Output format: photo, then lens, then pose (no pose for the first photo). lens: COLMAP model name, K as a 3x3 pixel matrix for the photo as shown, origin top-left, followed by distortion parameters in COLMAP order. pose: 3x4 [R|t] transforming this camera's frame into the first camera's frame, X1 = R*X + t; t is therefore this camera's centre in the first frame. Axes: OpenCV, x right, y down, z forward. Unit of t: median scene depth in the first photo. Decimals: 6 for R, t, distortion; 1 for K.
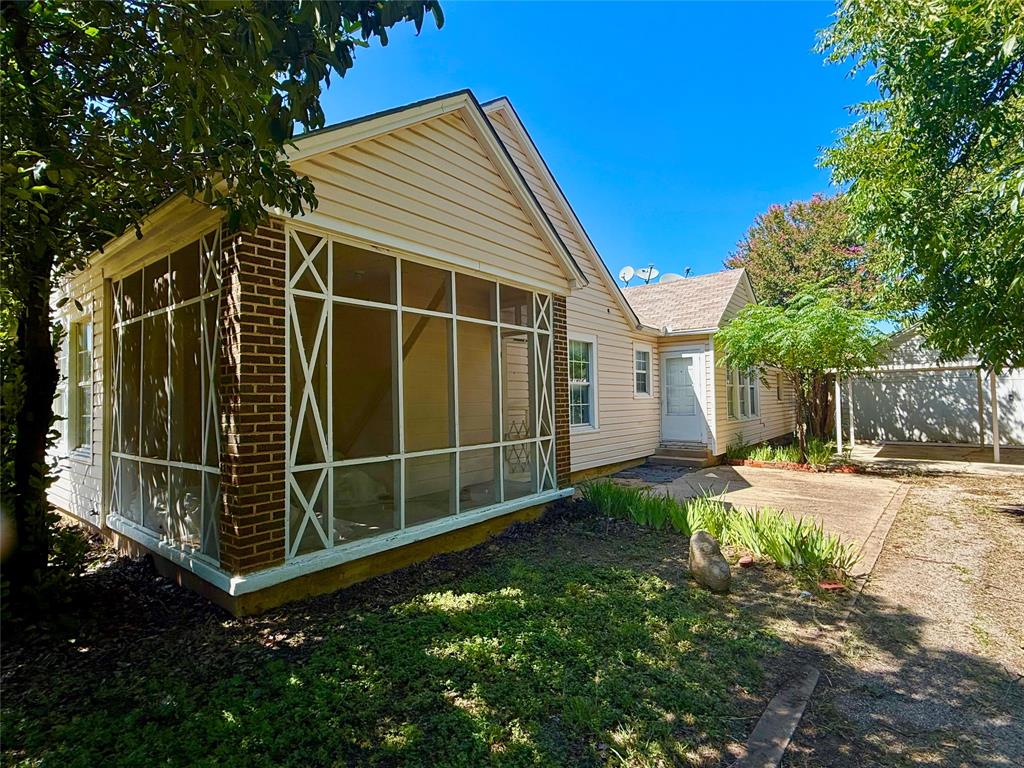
lens RADIAL K [[509.3, 0, 513.0], [0, 509.3, 383.5], [0, 0, 1]] dist [0.000681, 0.000446]
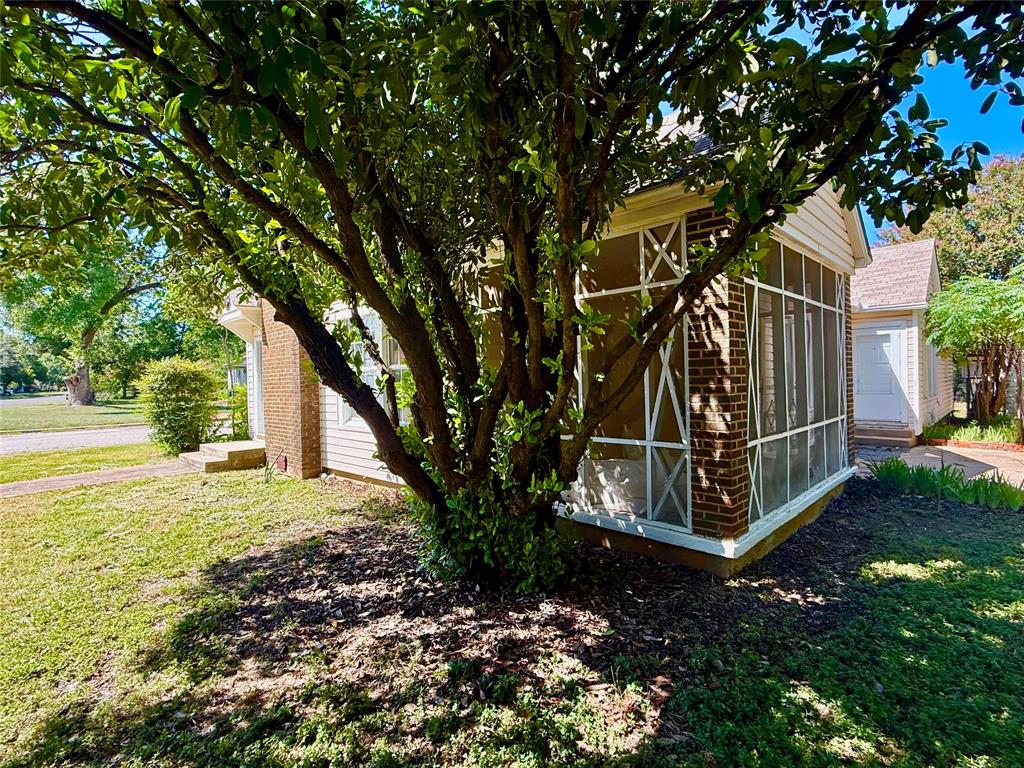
lens RADIAL K [[509.3, 0, 511.0], [0, 509.3, 385.6], [0, 0, 1]] dist [0.000681, 0.000446]
pose [[0.995163, -0.005105, -0.098106, -0.254773], [0.009475, 0.998981, 0.044123, -0.003272], [0.097781, -0.044839, 0.994197, -0.036075]]
